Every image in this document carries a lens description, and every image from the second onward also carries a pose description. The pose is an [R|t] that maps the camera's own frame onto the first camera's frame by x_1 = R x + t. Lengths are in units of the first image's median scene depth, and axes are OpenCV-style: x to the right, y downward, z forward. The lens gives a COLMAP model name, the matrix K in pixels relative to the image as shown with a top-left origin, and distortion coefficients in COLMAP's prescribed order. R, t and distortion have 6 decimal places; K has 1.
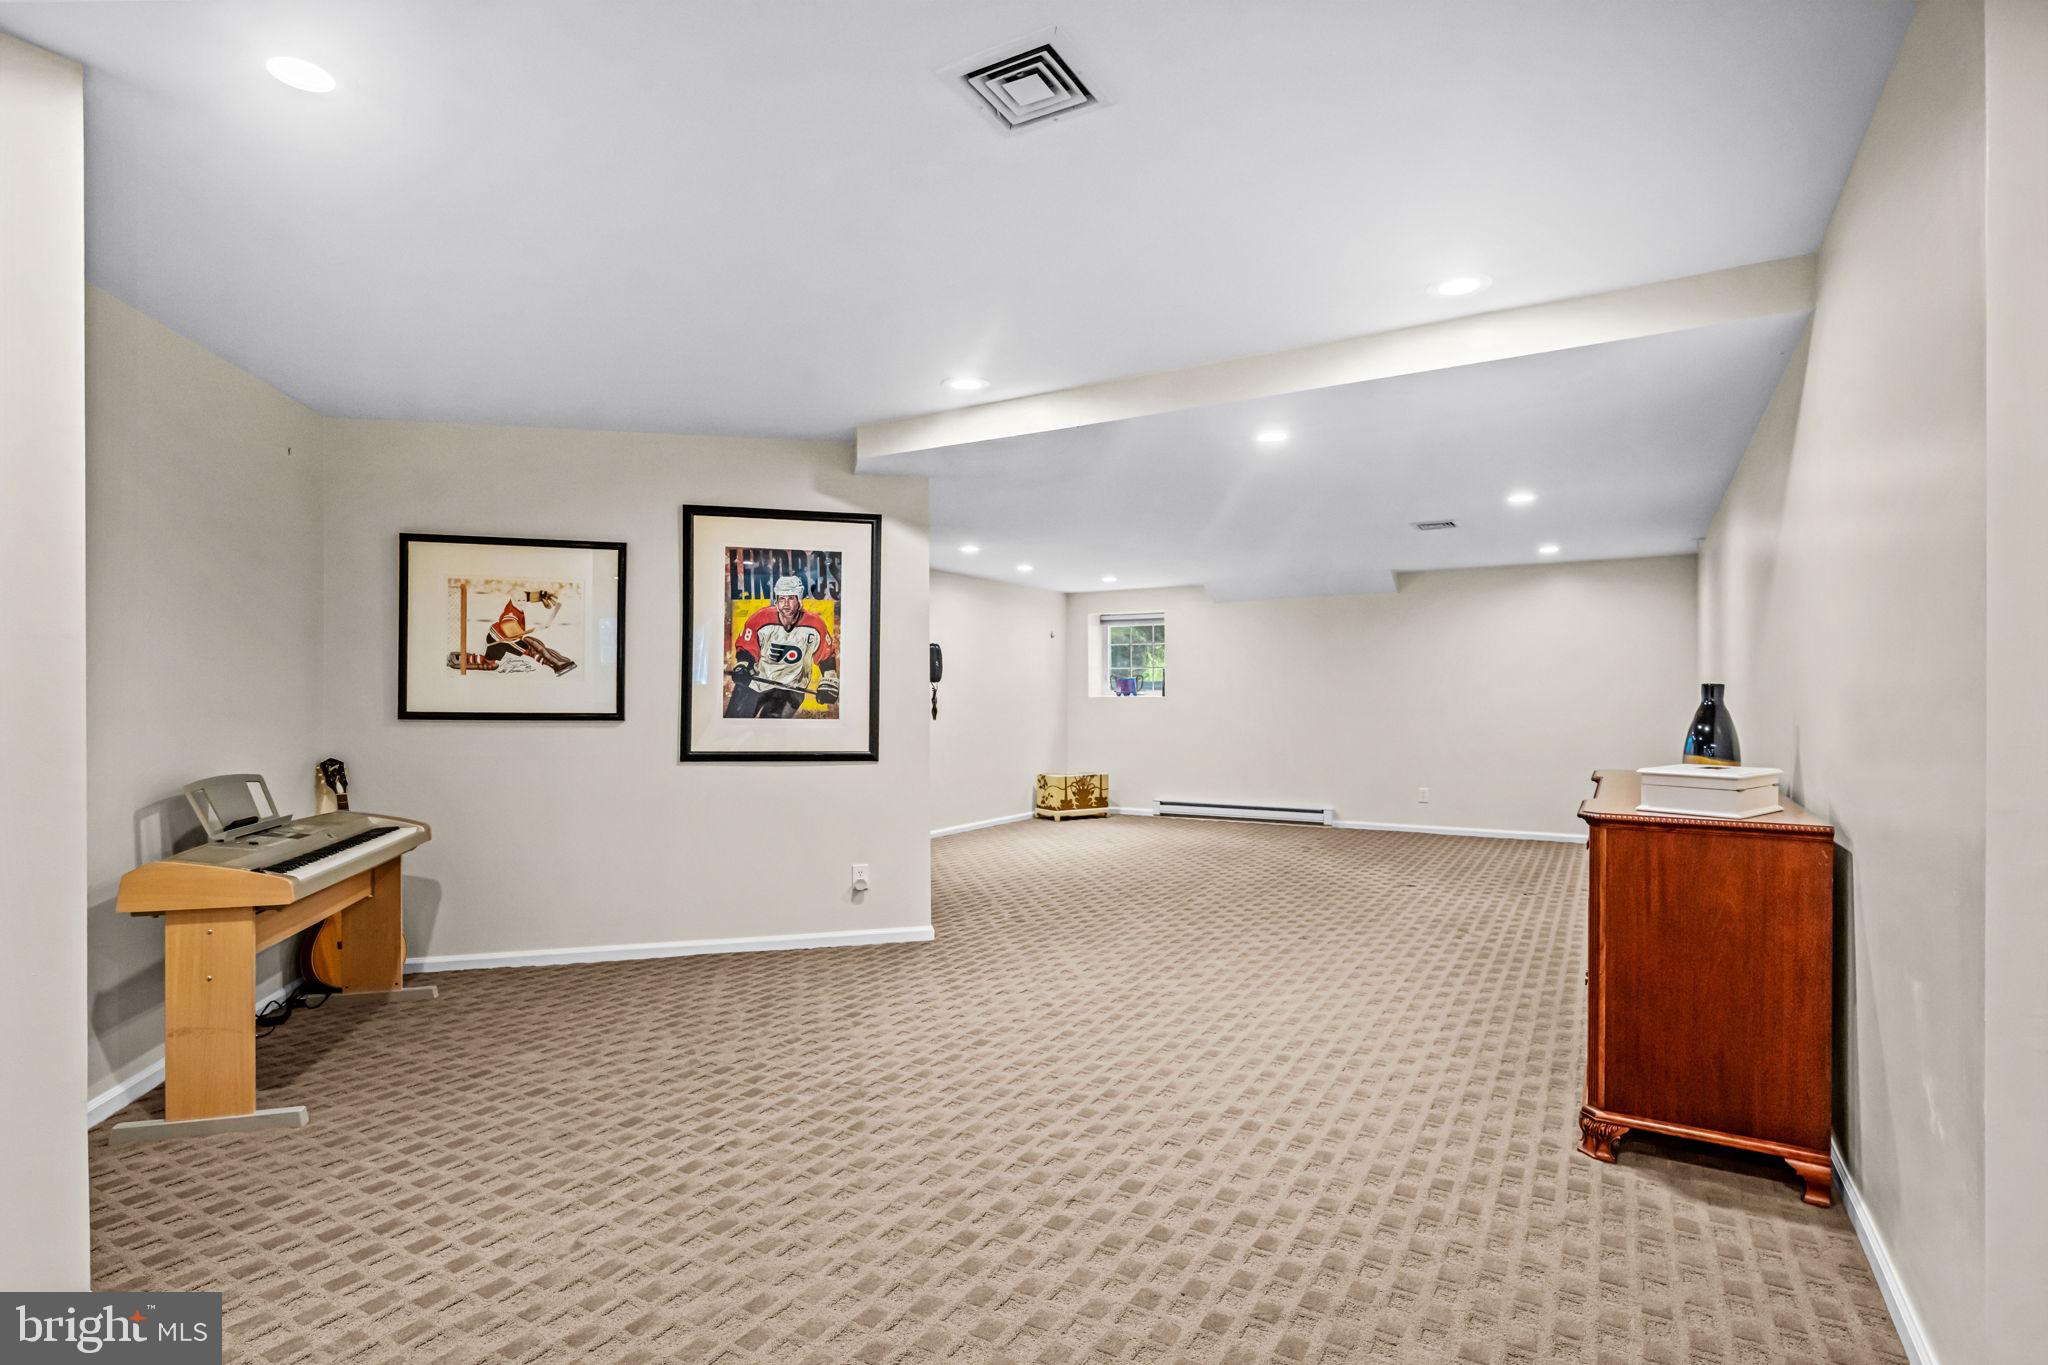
lens RADIAL K [[1035.1, 0, 1019.0], [0, 1035.1, 680.9], [0, 0, 1]] dist [0.006310, -0.000910]
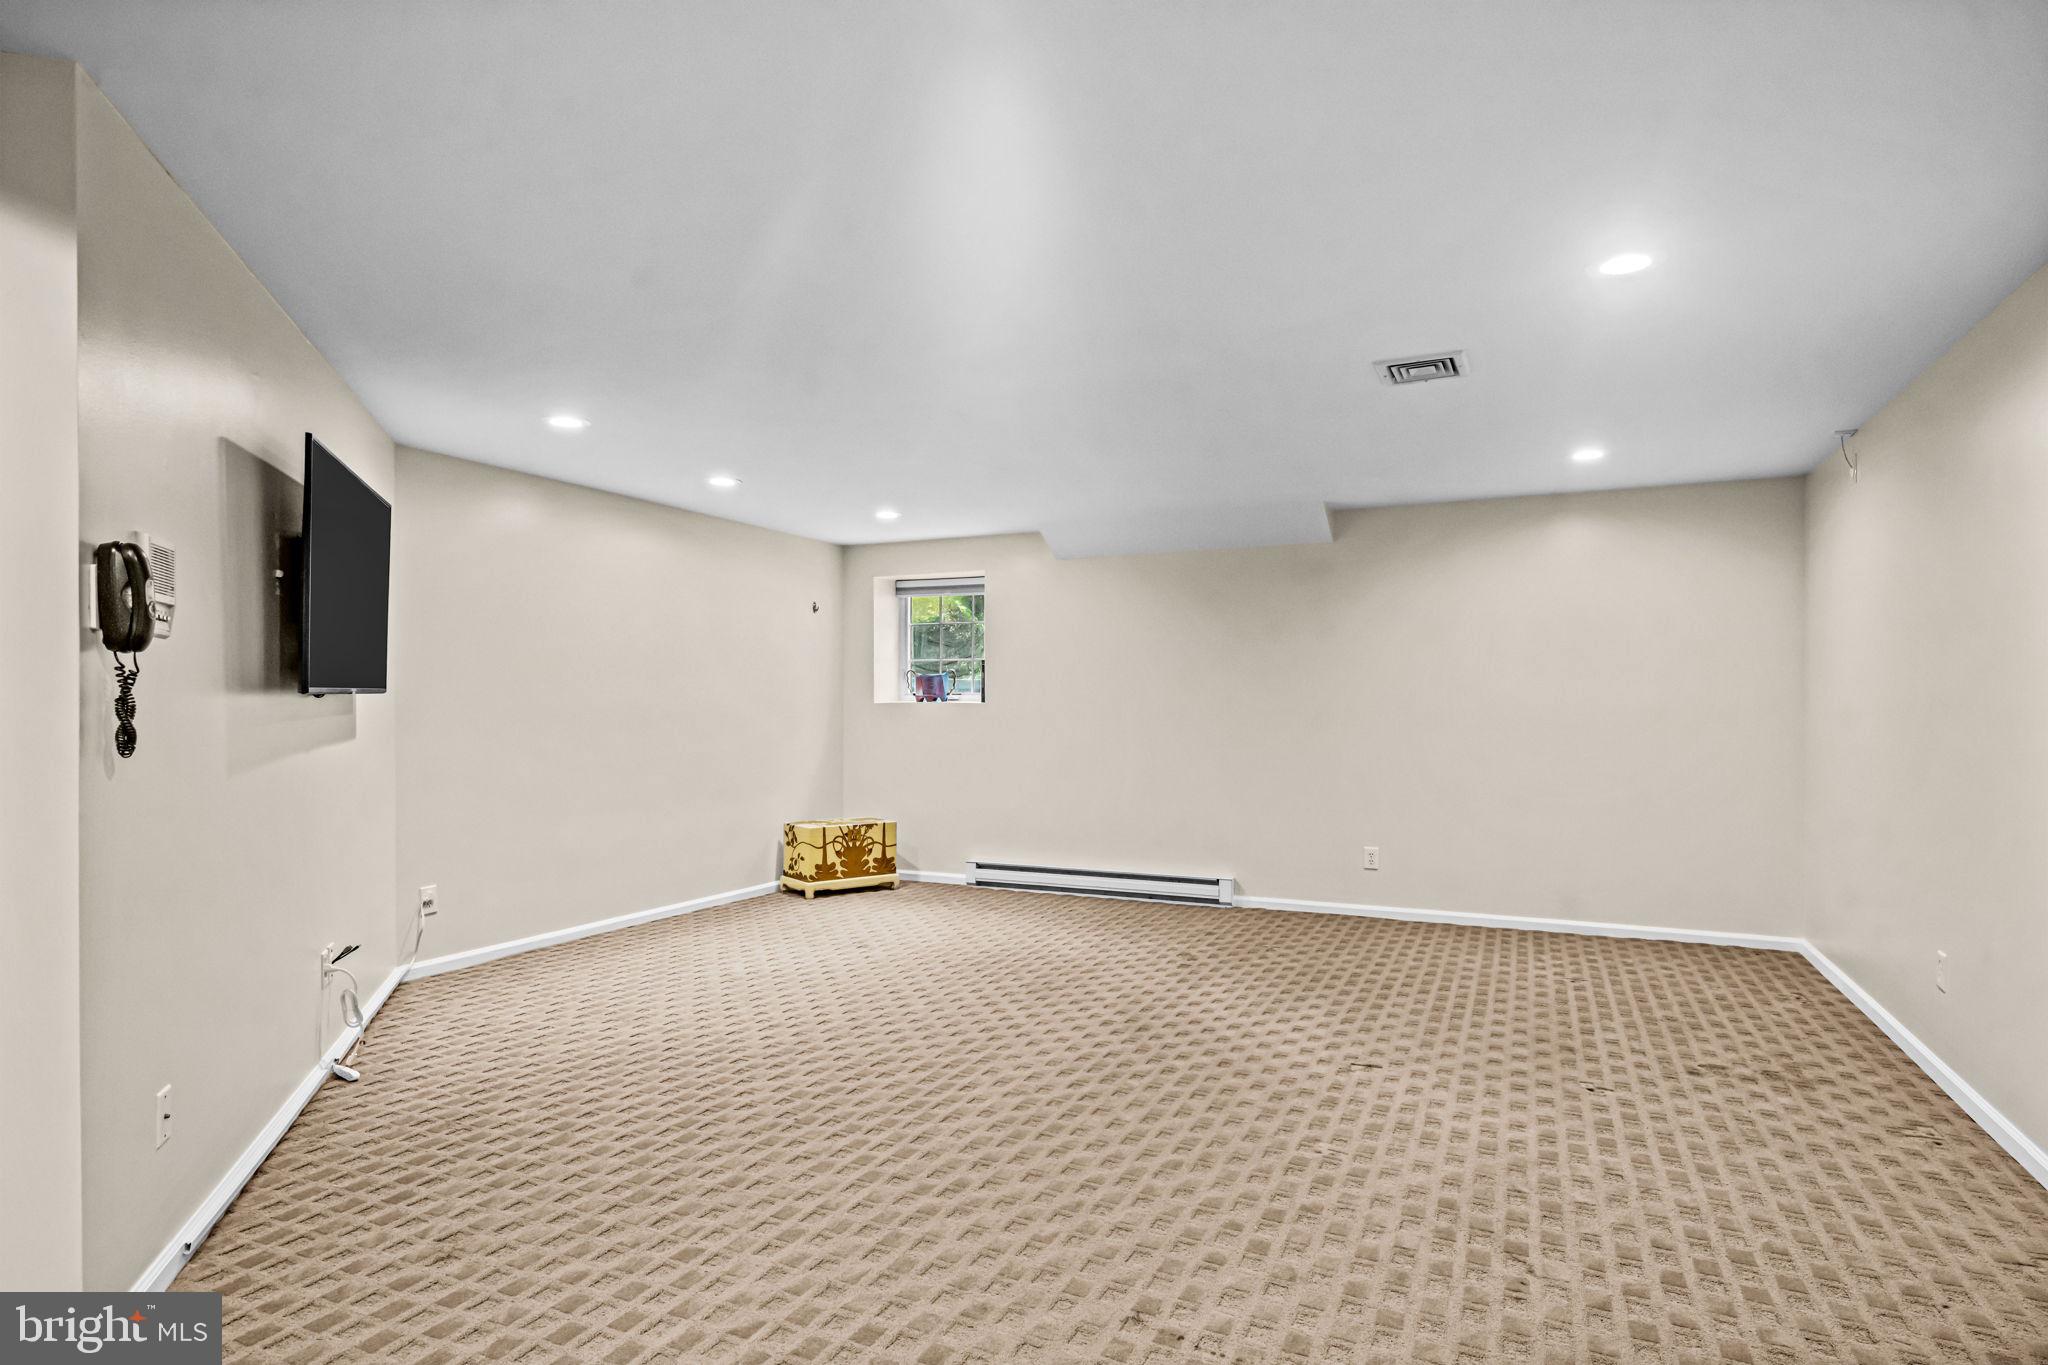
lens RADIAL K [[1035.1, 0, 1026.8], [0, 1035.1, 694.6], [0, 0, 1]] dist [0.006310, -0.000910]
pose [[0.996525, 0.002251, 0.083260, 0.114421], [-0.002593, 0.999989, 0.003993, 0.007726], [-0.083250, -0.004195, 0.996520, 0.350819]]
